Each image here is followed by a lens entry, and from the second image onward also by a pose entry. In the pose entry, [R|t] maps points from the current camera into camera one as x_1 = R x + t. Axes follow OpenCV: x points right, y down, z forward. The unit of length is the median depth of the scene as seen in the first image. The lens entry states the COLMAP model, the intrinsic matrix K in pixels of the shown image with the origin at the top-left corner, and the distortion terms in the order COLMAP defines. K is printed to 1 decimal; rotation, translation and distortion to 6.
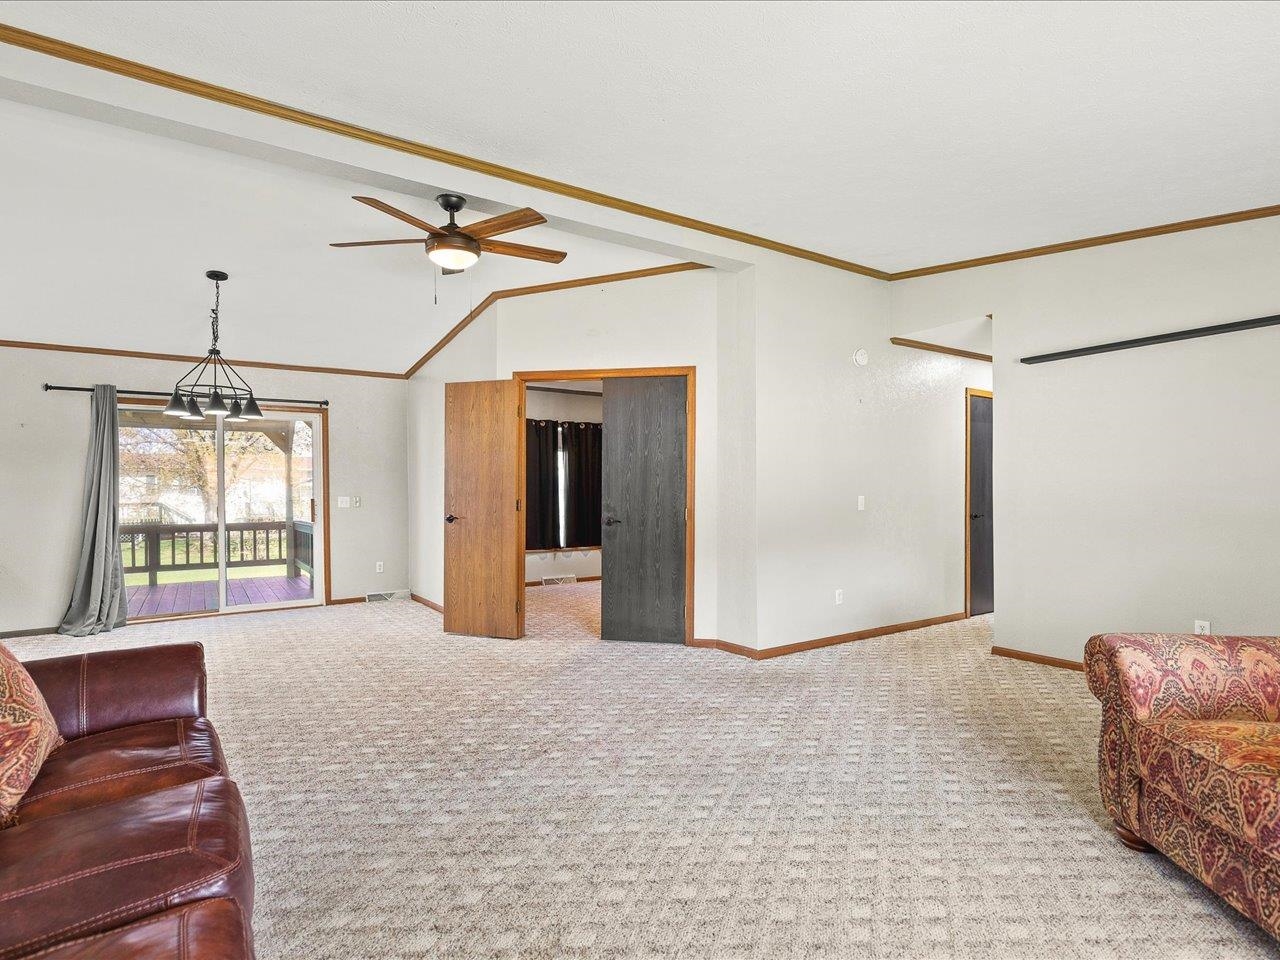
lens RADIAL K [[687.1, 0, 640.0], [0, 687.1, 480.0], [0, 0, 1]] dist [0.000257, 0.000351]
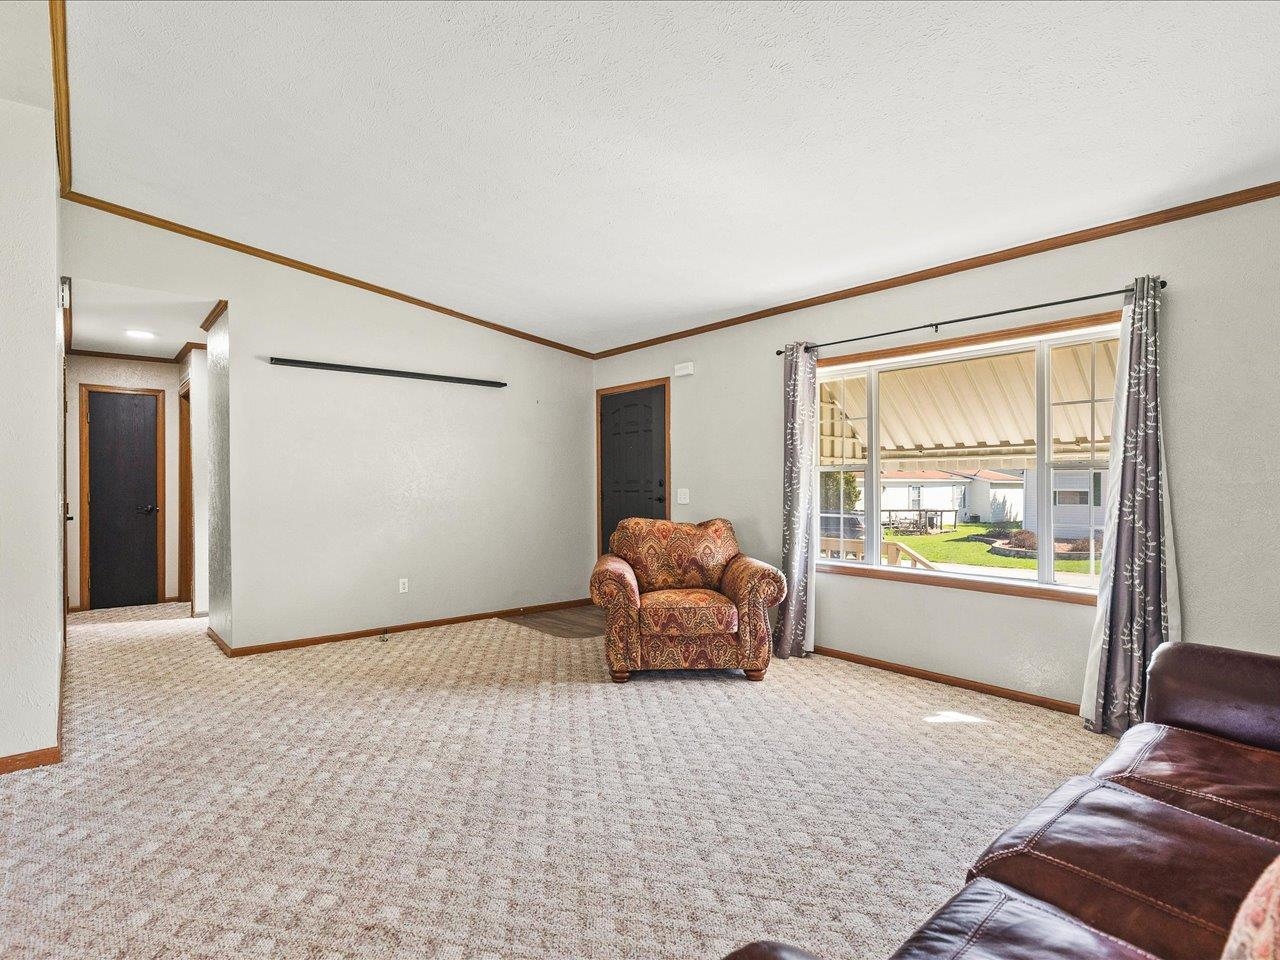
lens RADIAL K [[645.6, 0, 657.1], [0, 645.6, 486.4], [0, 0, 1]] dist [0.001291, 0.000020]
pose [[-0.127390, 0.000380, 0.991853, -0.850817], [-0.009396, 0.999955, -0.001590, 0.018657], [-0.991808, -0.009522, -0.127381, 0.982588]]
